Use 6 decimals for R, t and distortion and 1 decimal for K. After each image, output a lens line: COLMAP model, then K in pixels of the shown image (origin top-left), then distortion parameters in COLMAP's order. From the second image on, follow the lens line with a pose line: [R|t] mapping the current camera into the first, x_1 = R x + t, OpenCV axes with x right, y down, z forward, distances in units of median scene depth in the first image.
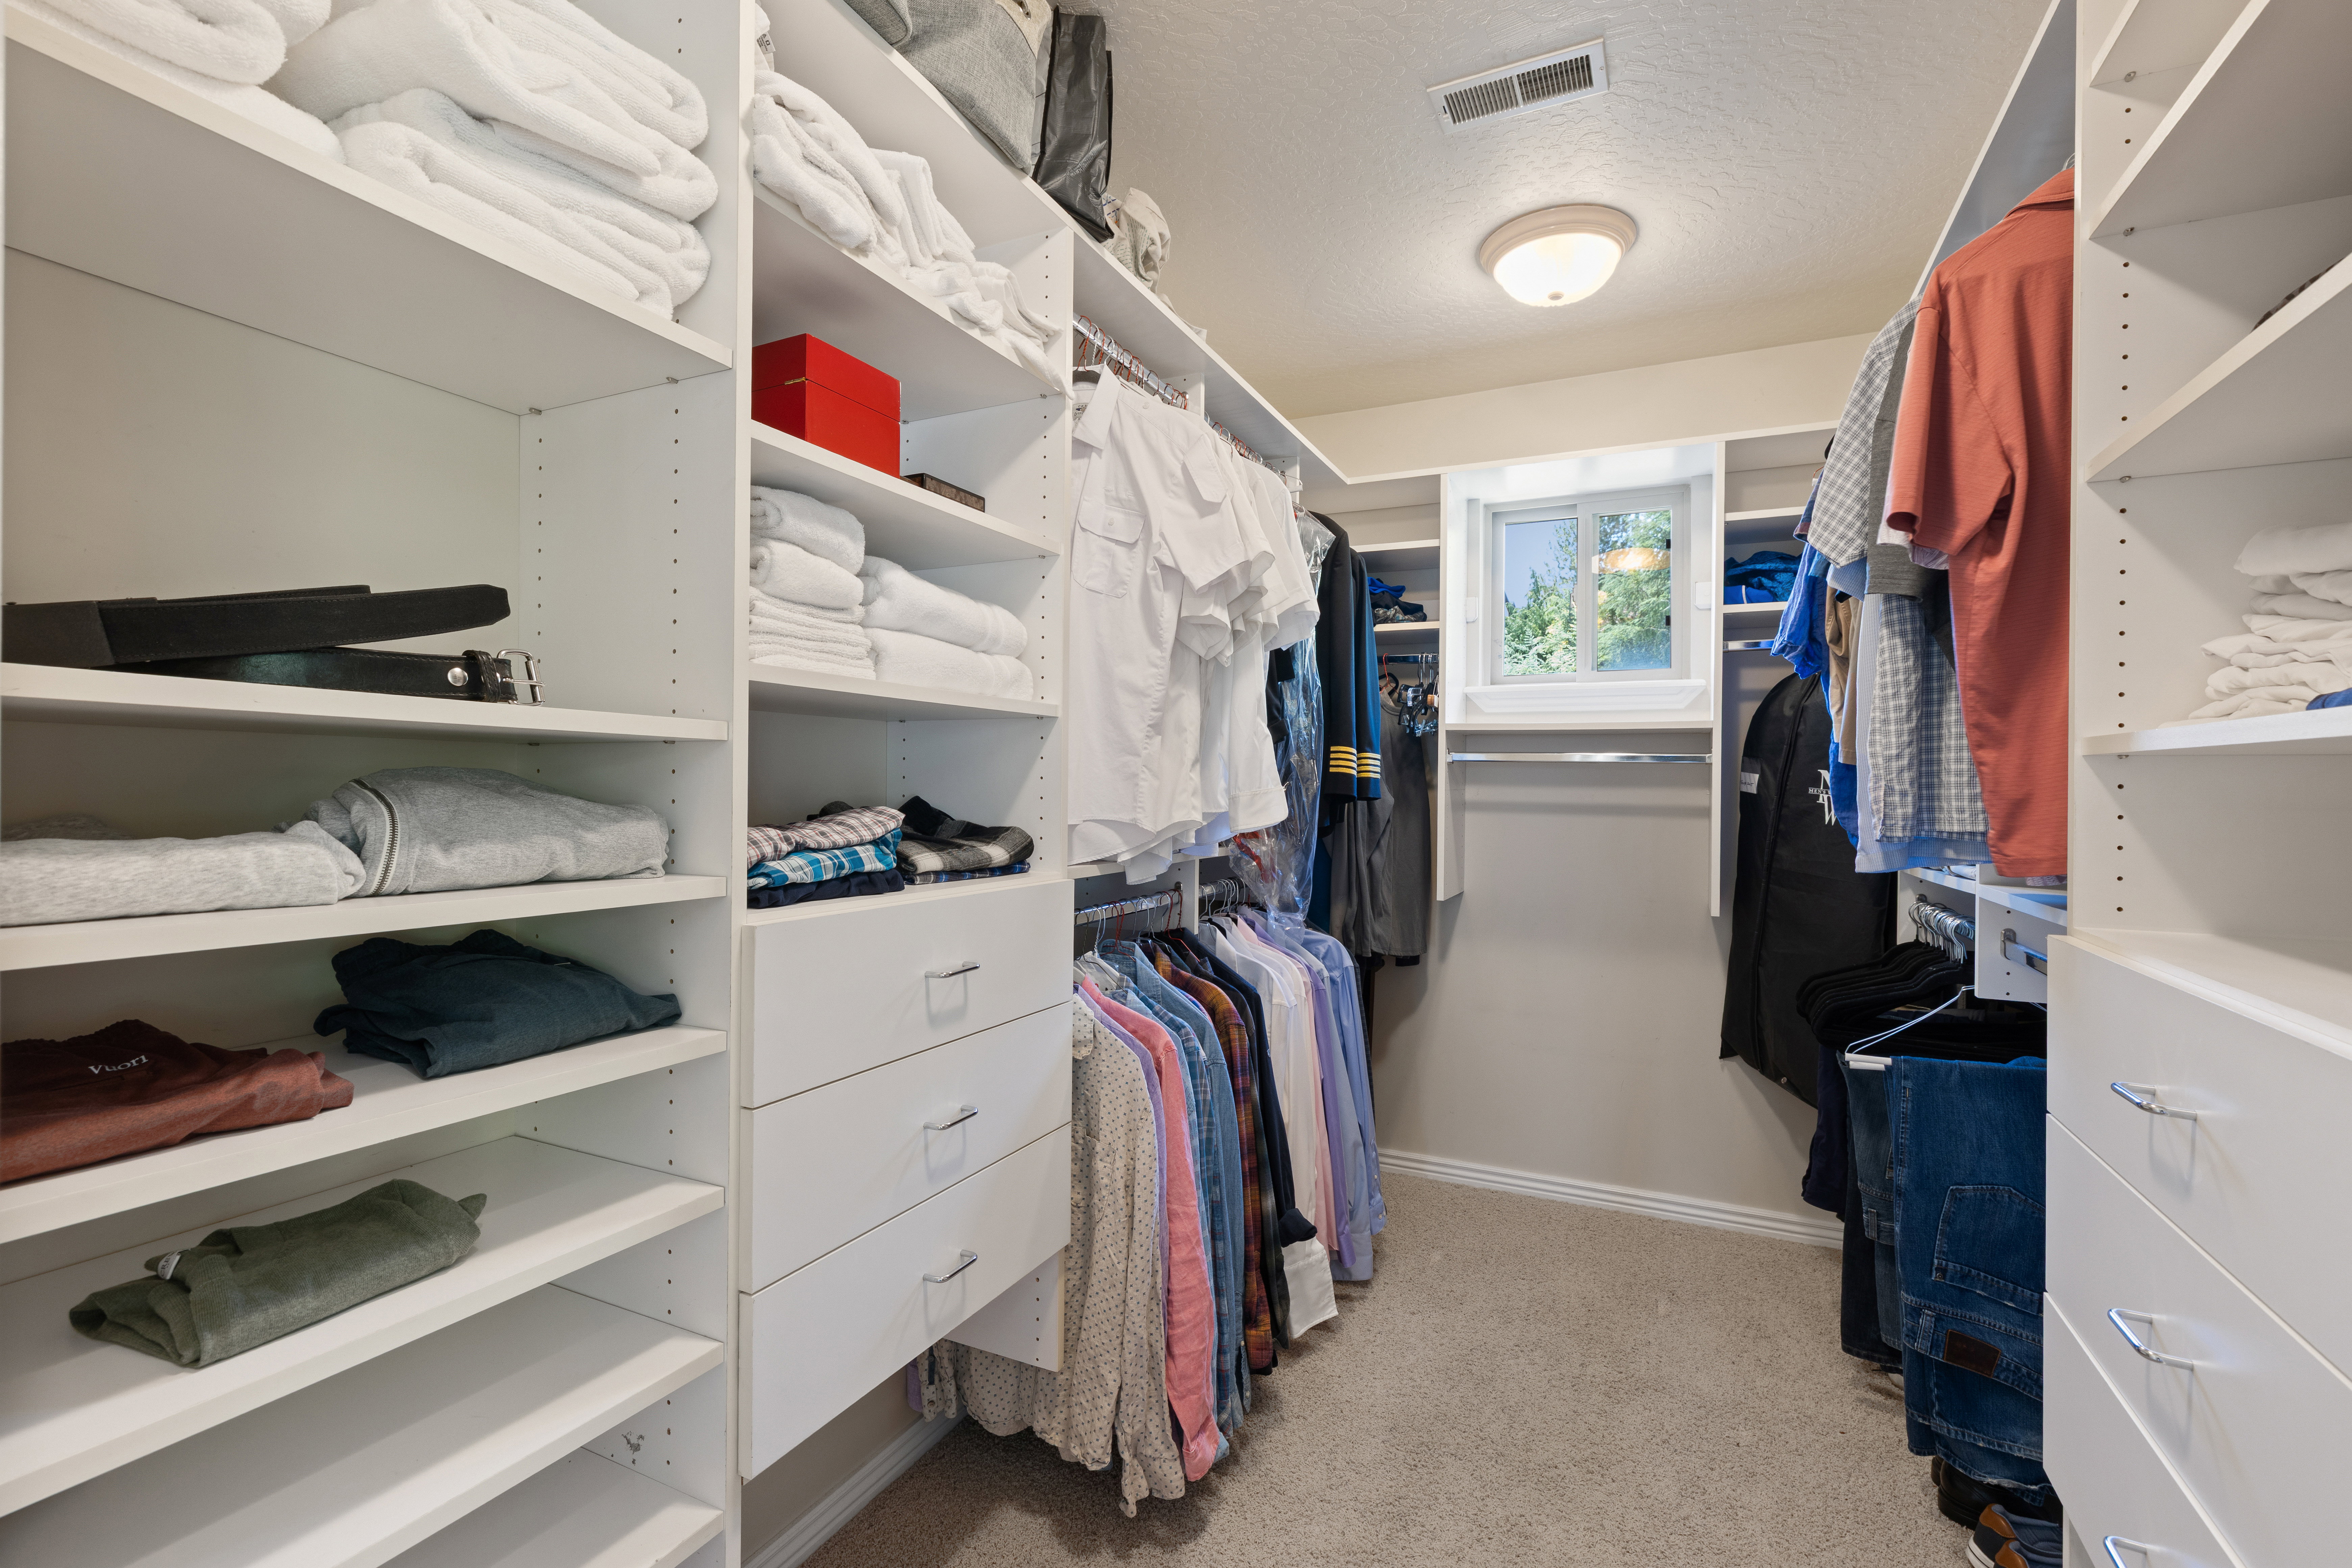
lens RADIAL K [[1025.6, 0, 1179.6], [0, 1025.6, 785.4], [0, 0, 1]] dist [0.001585, -0.000034]
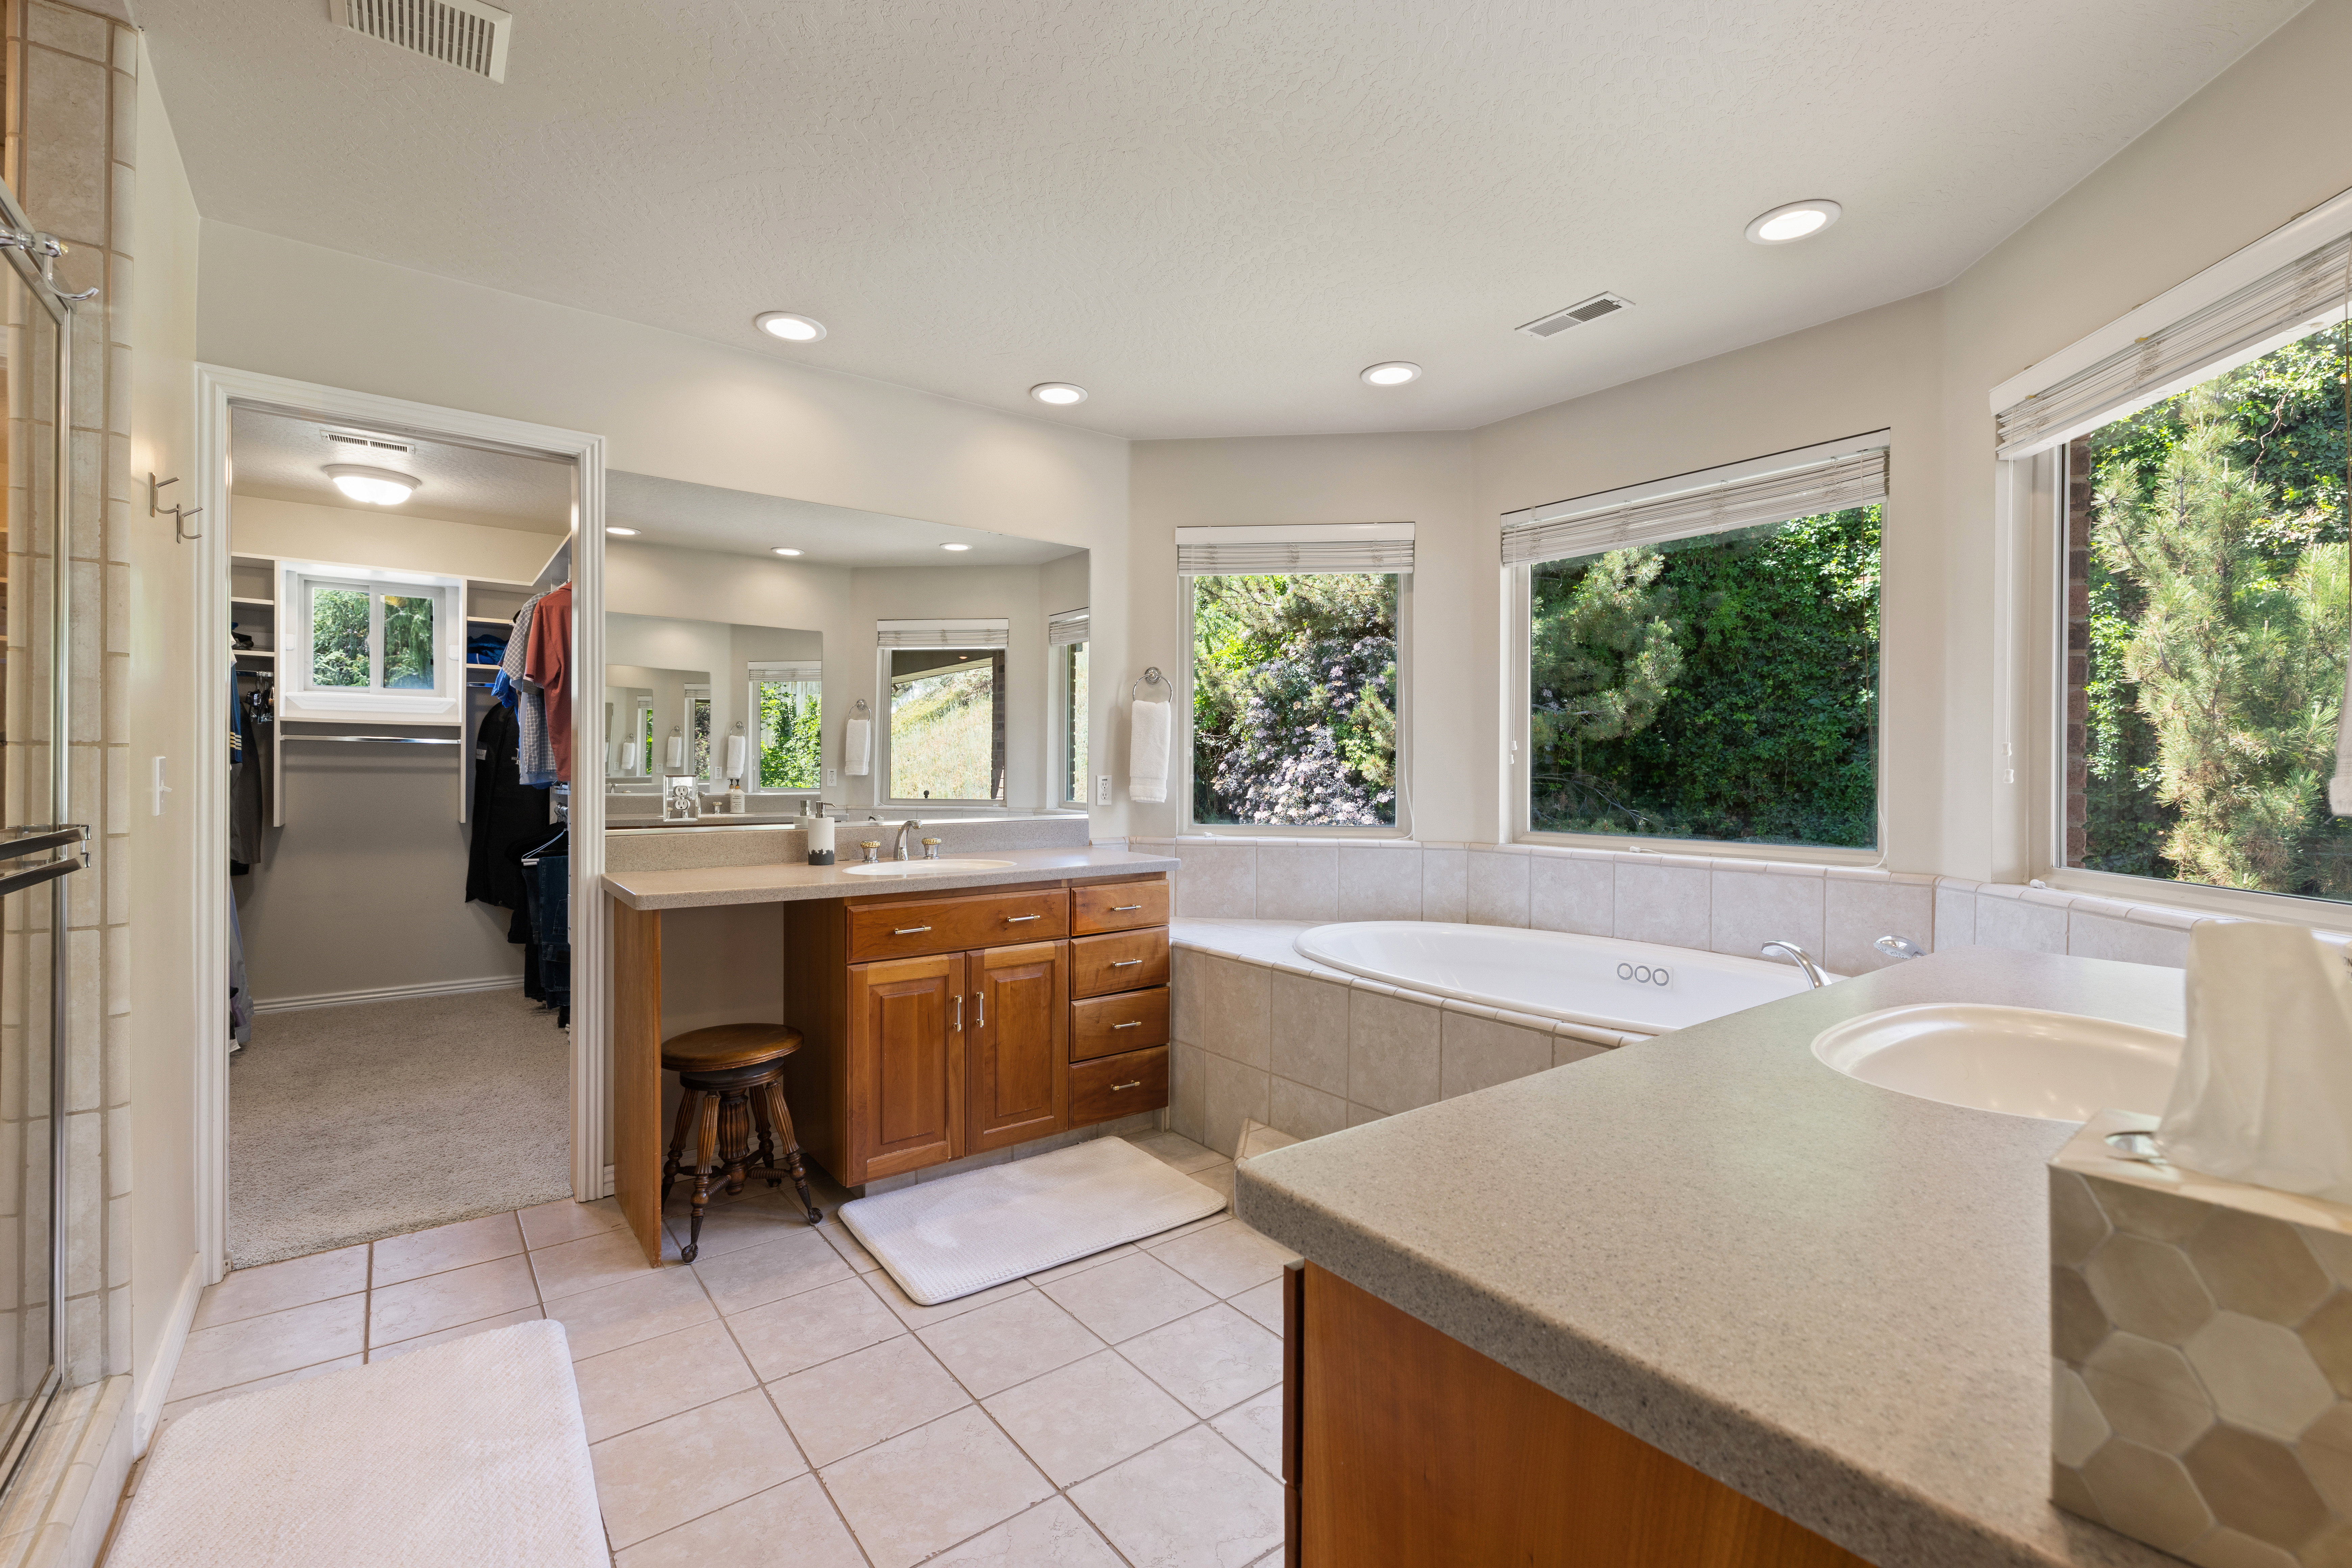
lens RADIAL K [[1025.6, 0, 1176.7], [0, 1025.6, 774.4], [0, 0, 1]] dist [0.001585, -0.000034]
pose [[0.449530, -0.010321, 0.893206, -0.560315], [-0.000694, 0.999929, 0.011903, 0.010420], [-0.893265, -0.005971, 0.449491, -0.998809]]
